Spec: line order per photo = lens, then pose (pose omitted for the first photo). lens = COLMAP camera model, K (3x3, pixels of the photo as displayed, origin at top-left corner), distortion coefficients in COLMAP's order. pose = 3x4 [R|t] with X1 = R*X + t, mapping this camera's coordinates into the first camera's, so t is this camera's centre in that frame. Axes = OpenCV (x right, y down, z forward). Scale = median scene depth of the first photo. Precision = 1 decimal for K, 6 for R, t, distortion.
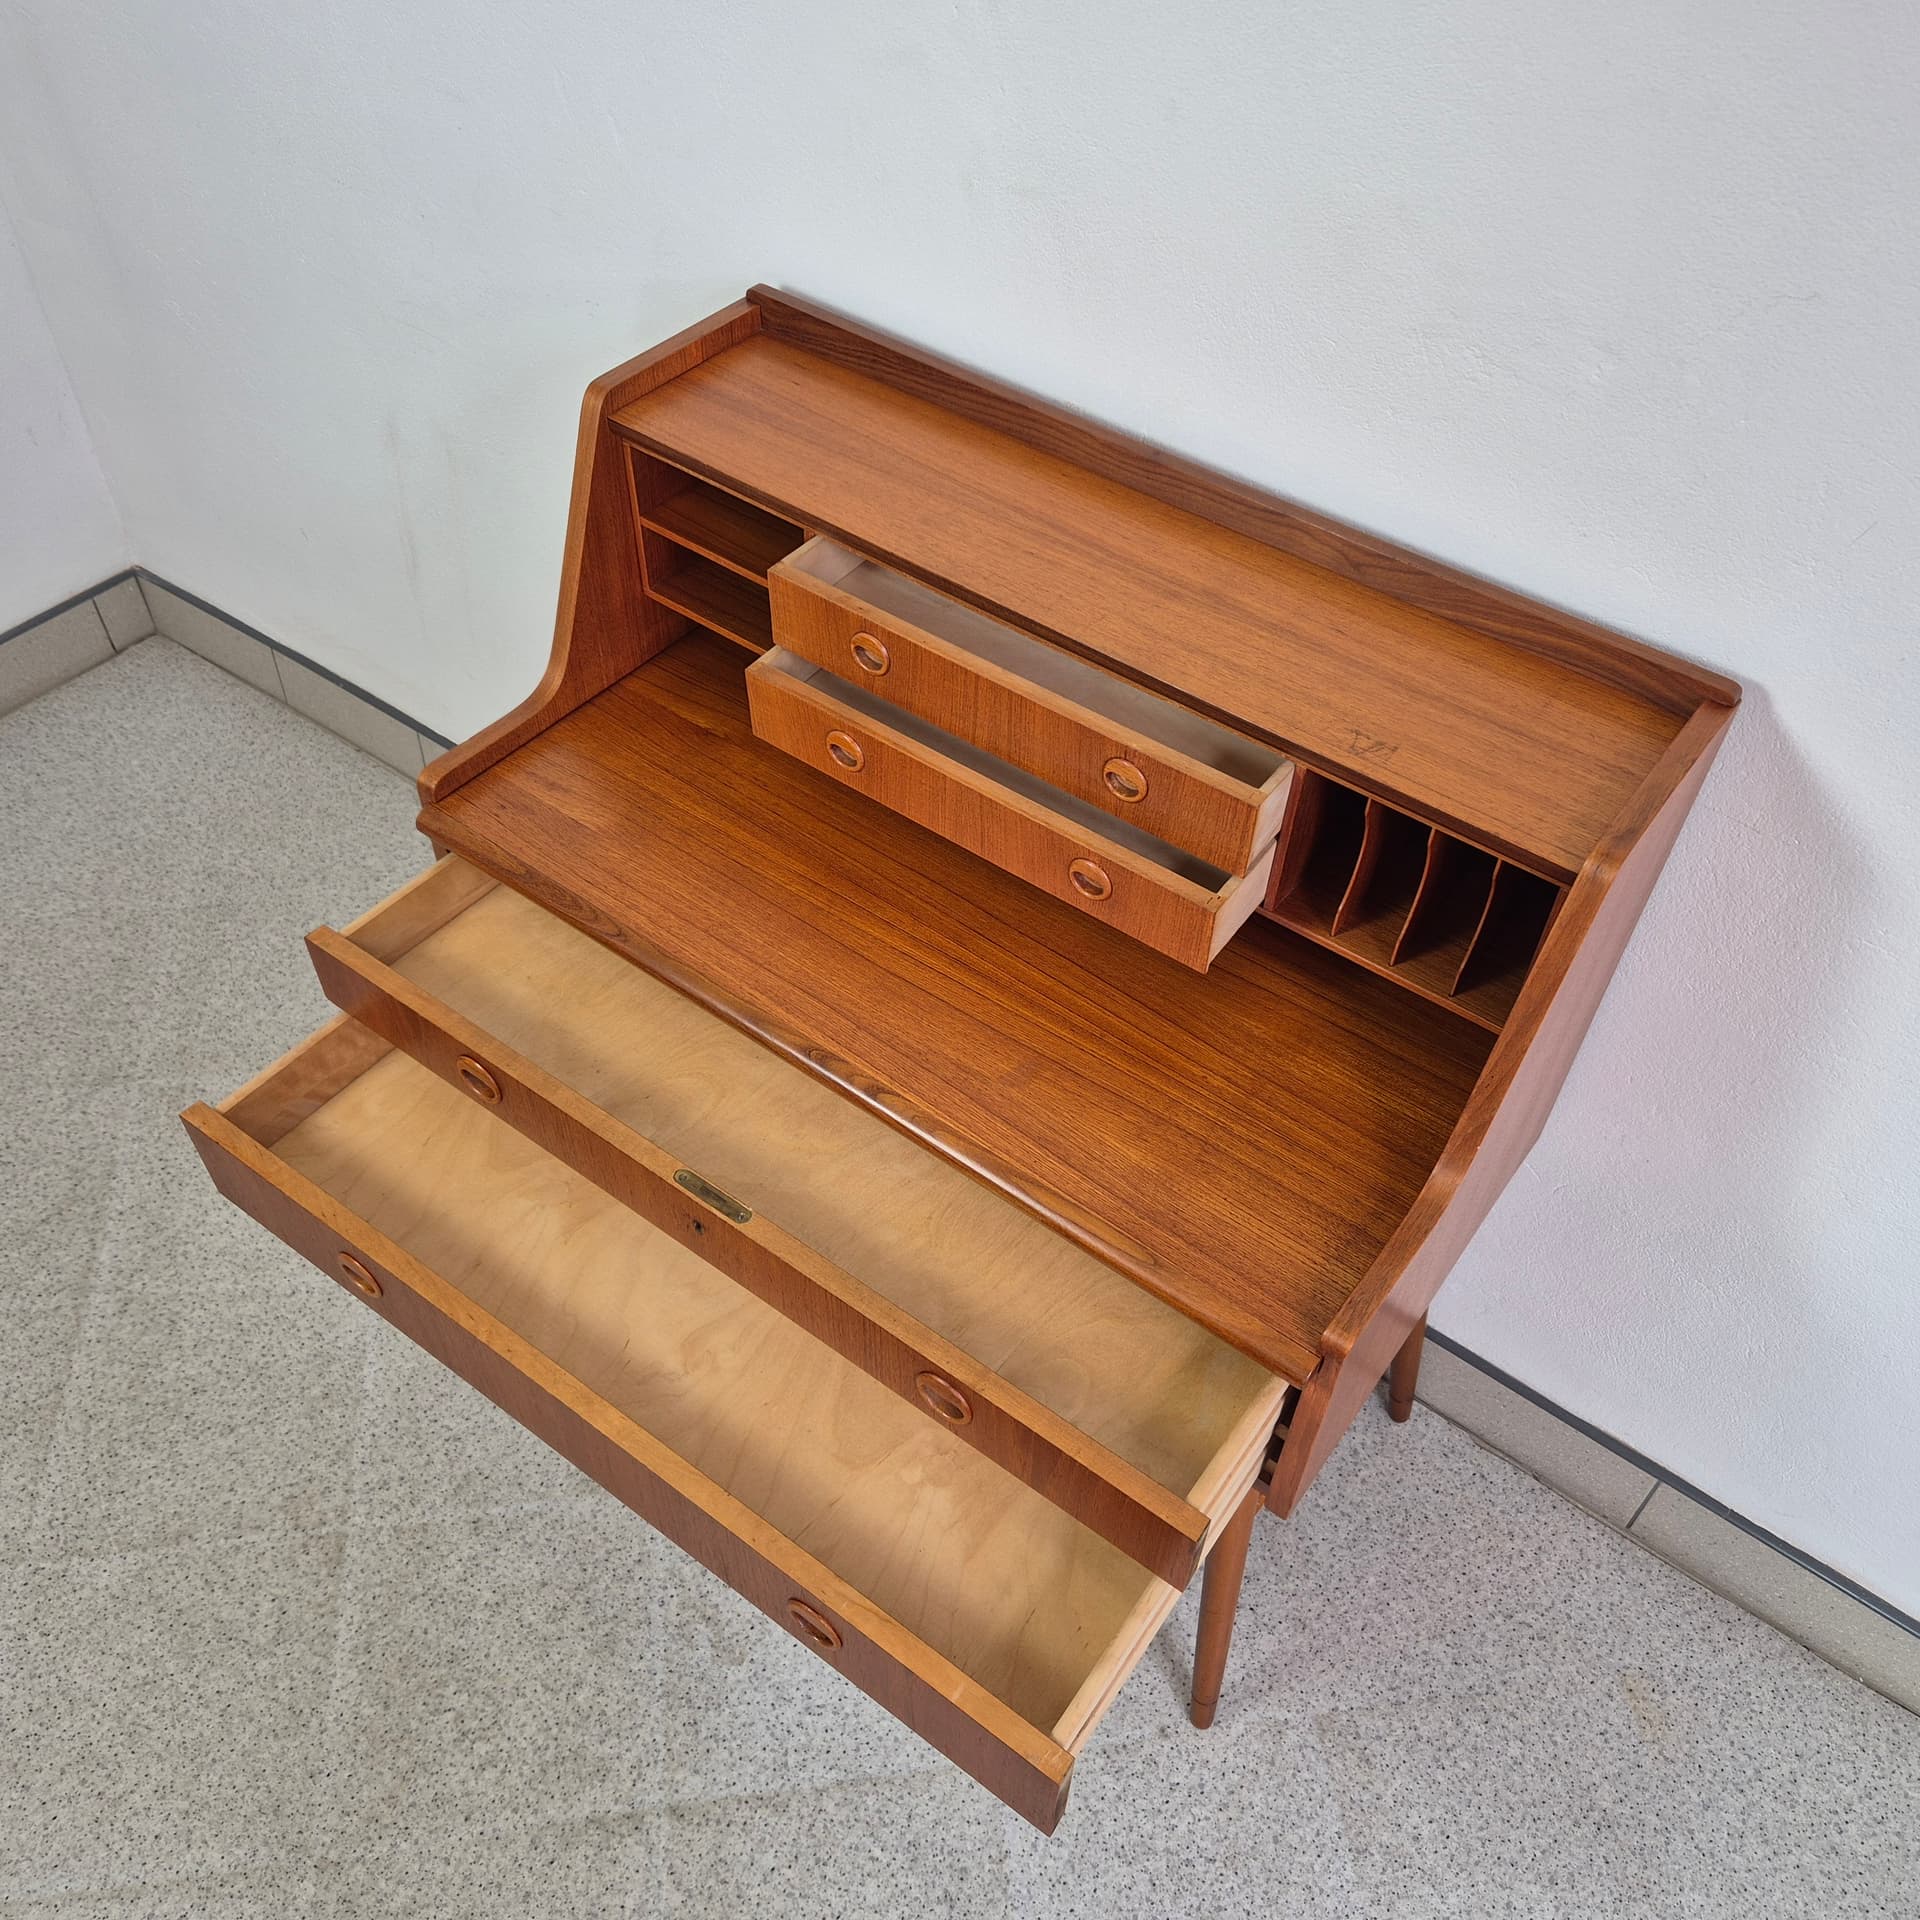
lens RADIAL K [[1751.8, 0, 977.6], [0, 1751.8, 965.1], [0, 0, 1]] dist [0.020421, 0.000000]
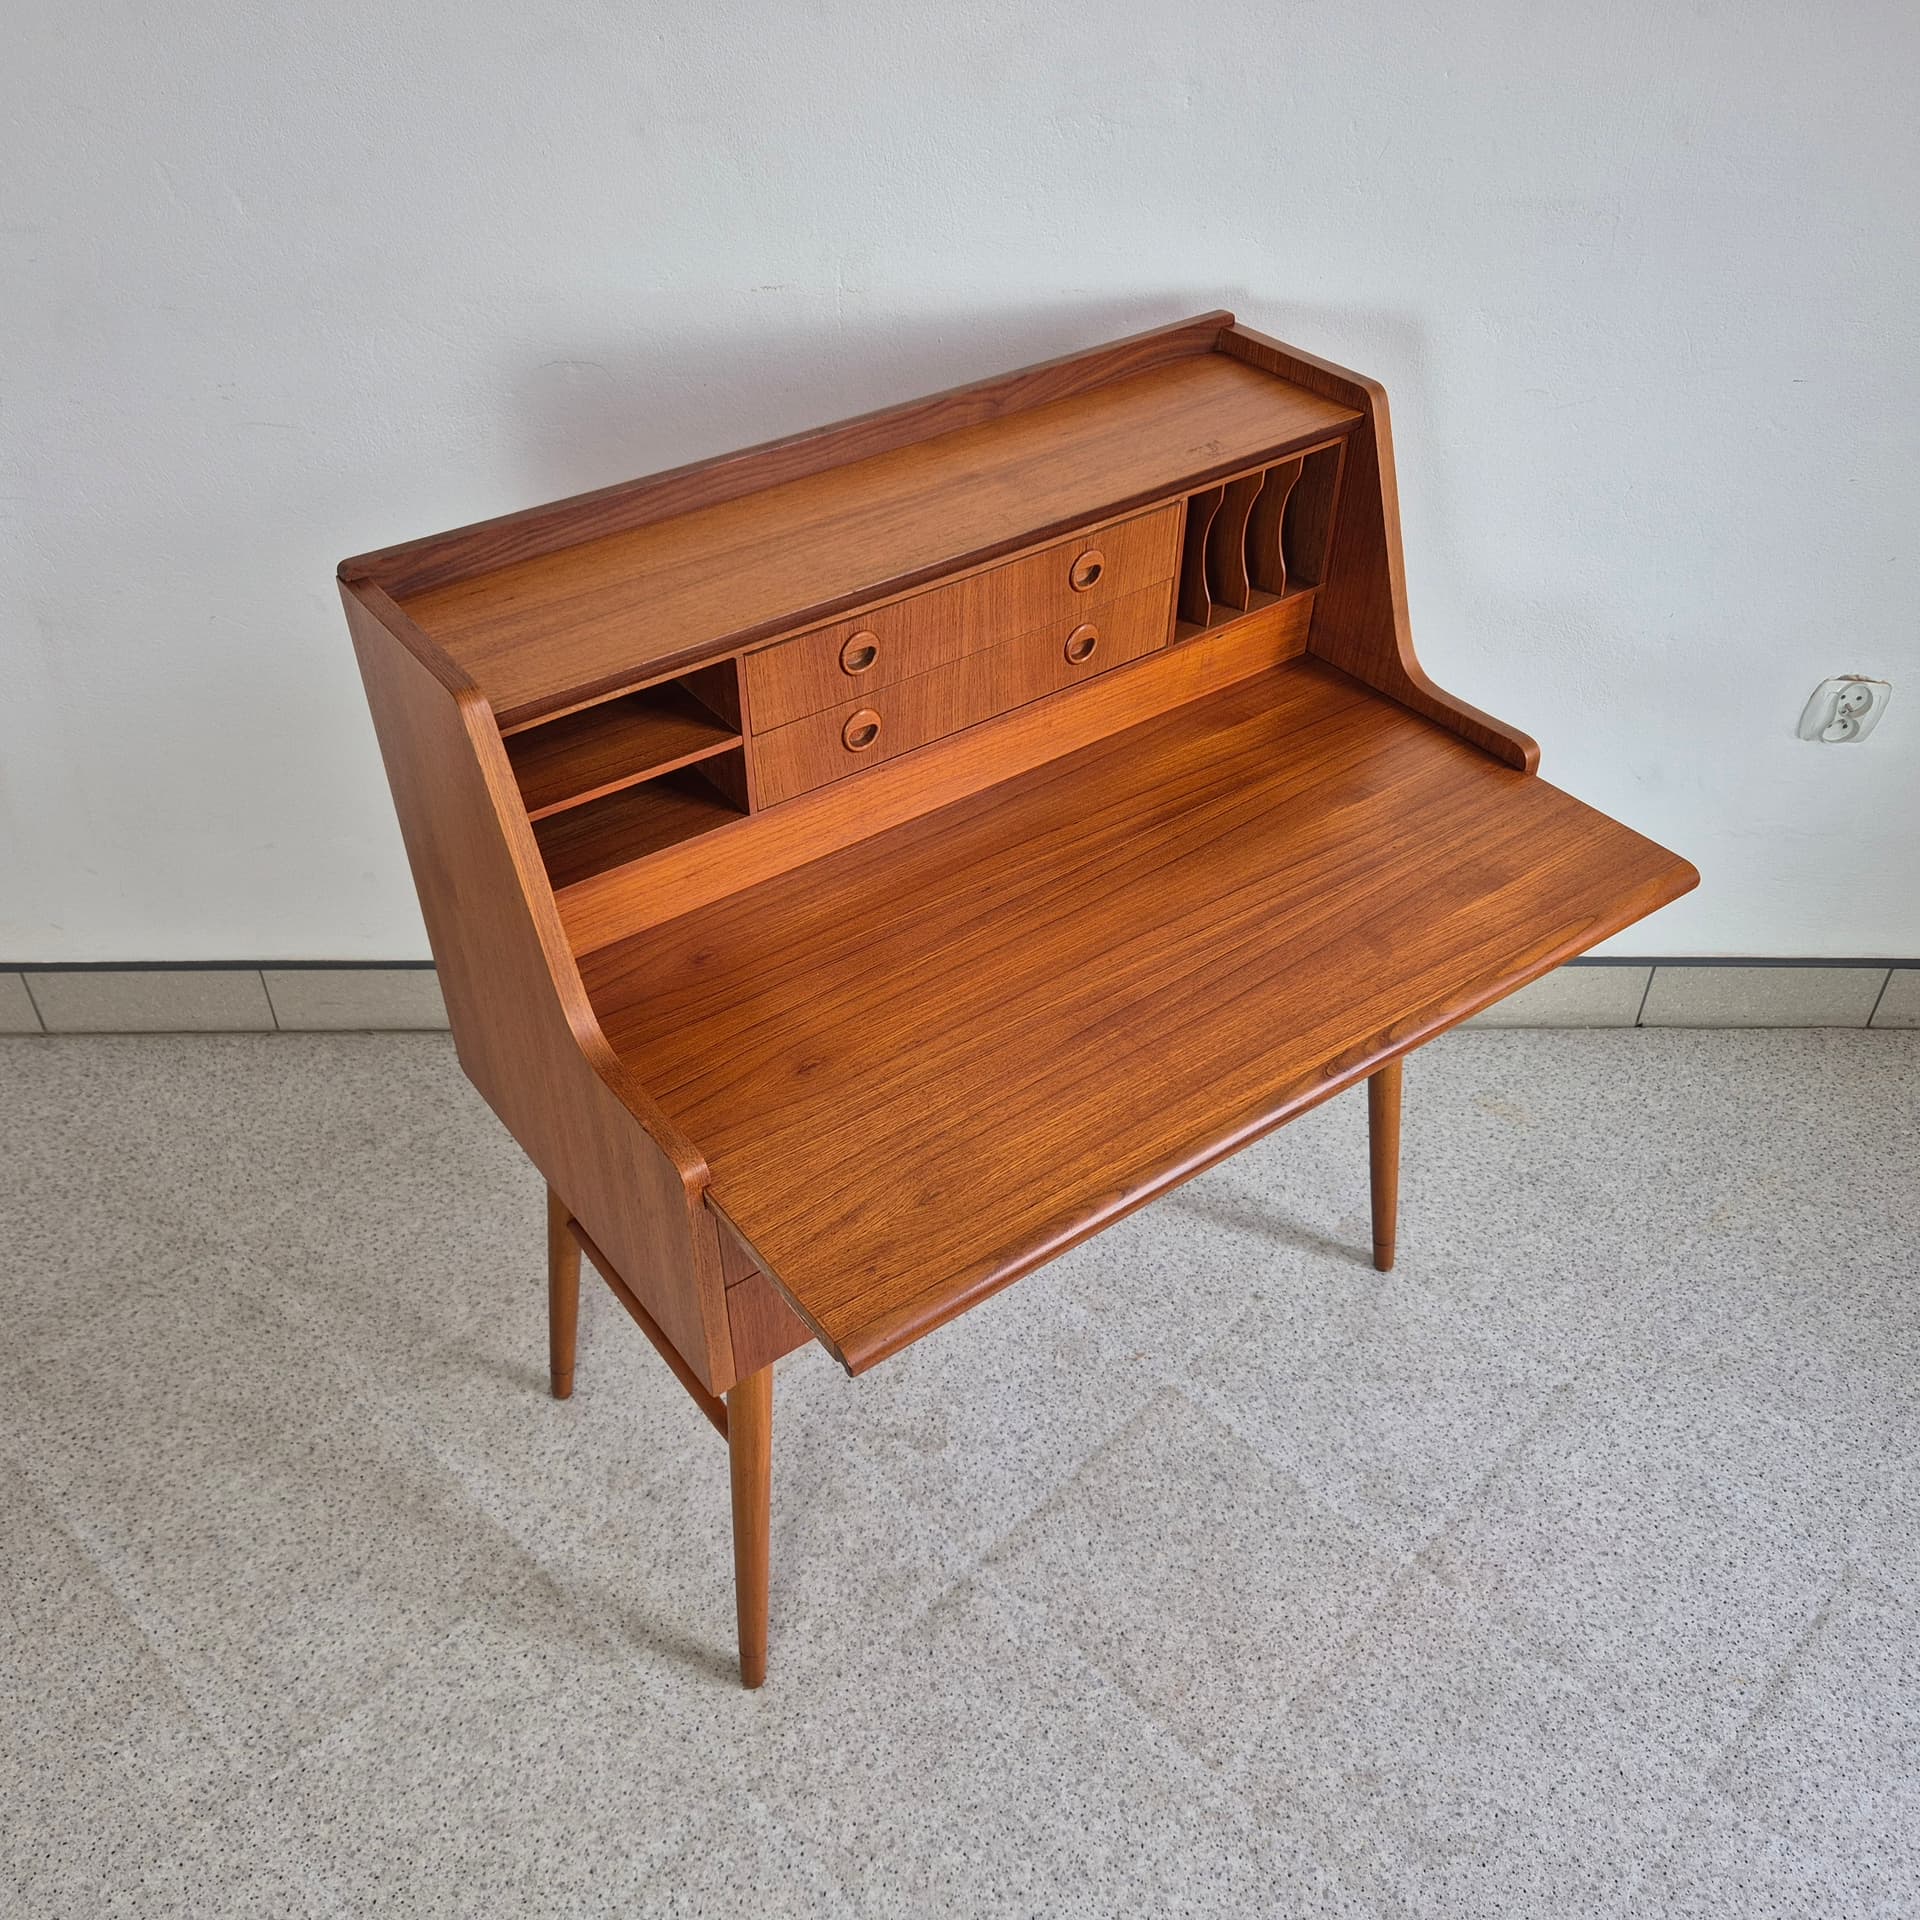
lens RADIAL K [[1751.8, 0, 964.7], [0, 1751.8, 972.2], [0, 0, 1]] dist [0.020421, 0.000000]
pose [[0.790370, -0.414862, 0.450783, -0.510483], [0.464461, 0.885593, 0.000672, 0.143625], [-0.399489, 0.208840, 0.892633, -0.047404]]
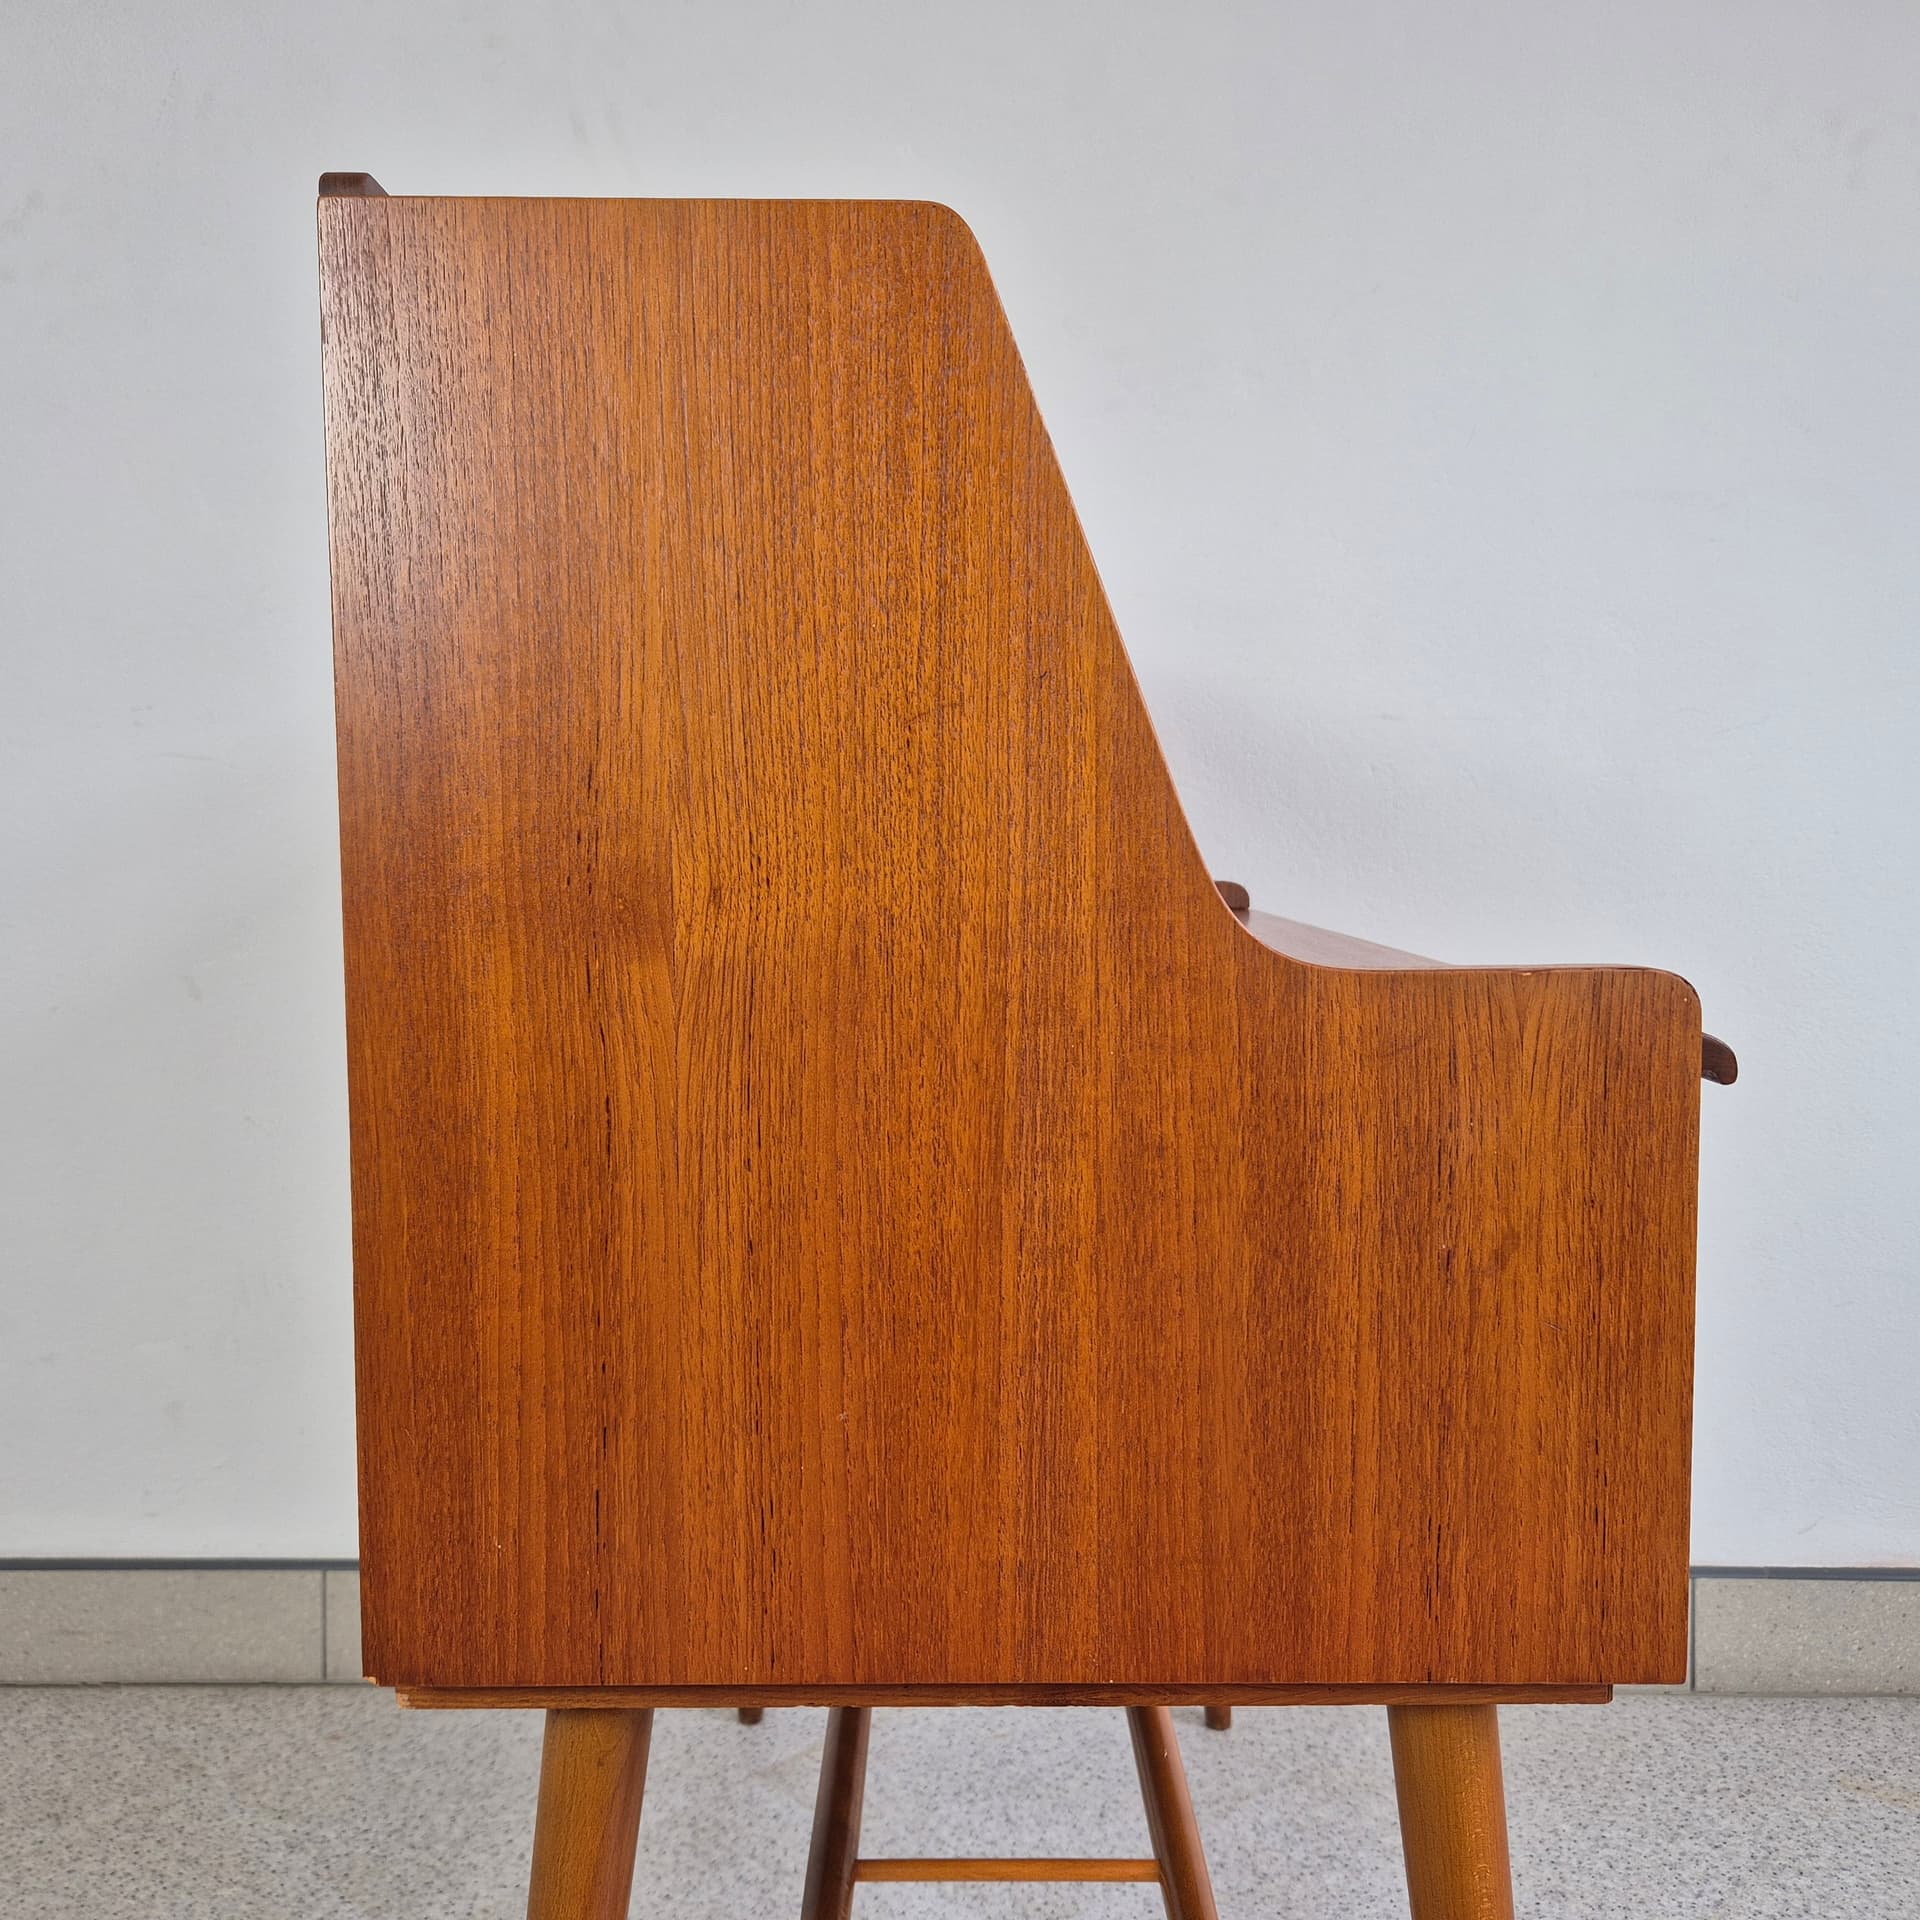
lens RADIAL K [[1751.8, 0, 954.6], [0, 1751.8, 953.5], [0, 0, 1]] dist [0.020421, 0.000000]
pose [[0.805527, -0.076861, 0.587554, -0.436467], [0.455528, 0.714474, -0.531057, 0.390379], [-0.378974, 0.695428, 0.610540, 0.397180]]
